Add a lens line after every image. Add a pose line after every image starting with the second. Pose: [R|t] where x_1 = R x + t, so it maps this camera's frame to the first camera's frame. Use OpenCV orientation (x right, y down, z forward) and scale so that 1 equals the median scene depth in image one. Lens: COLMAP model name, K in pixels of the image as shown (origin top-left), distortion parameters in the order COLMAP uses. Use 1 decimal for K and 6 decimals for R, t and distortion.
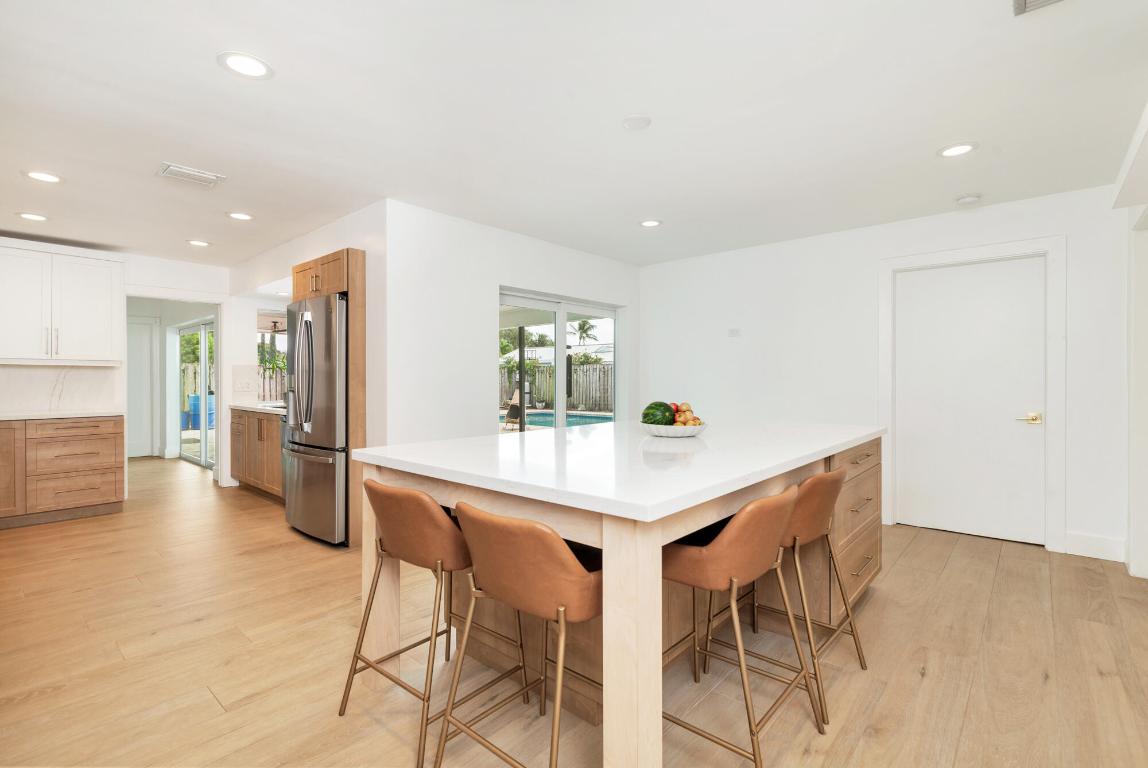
lens RADIAL K [[531.0, 0, 574.9], [0, 531.0, 380.1], [0, 0, 1]] dist [0.000231, 0.000587]
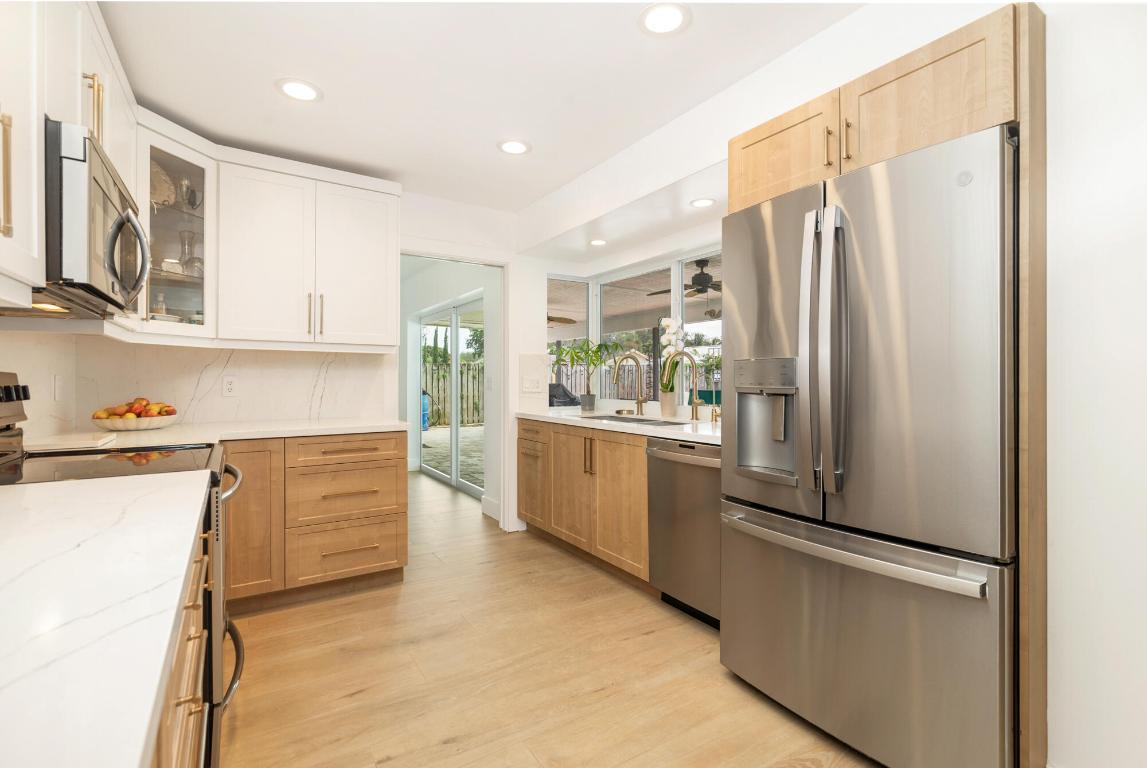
lens RADIAL K [[530.6, 0, 572.9], [0, 530.6, 383.1], [0, 0, 1]] dist [0.000231, 0.000587]
pose [[0.962580, 0.000586, -0.270998, -0.489146], [0.000156, 0.999996, 0.002719, 0.008416], [0.270998, -0.002660, 0.962576, 0.446837]]
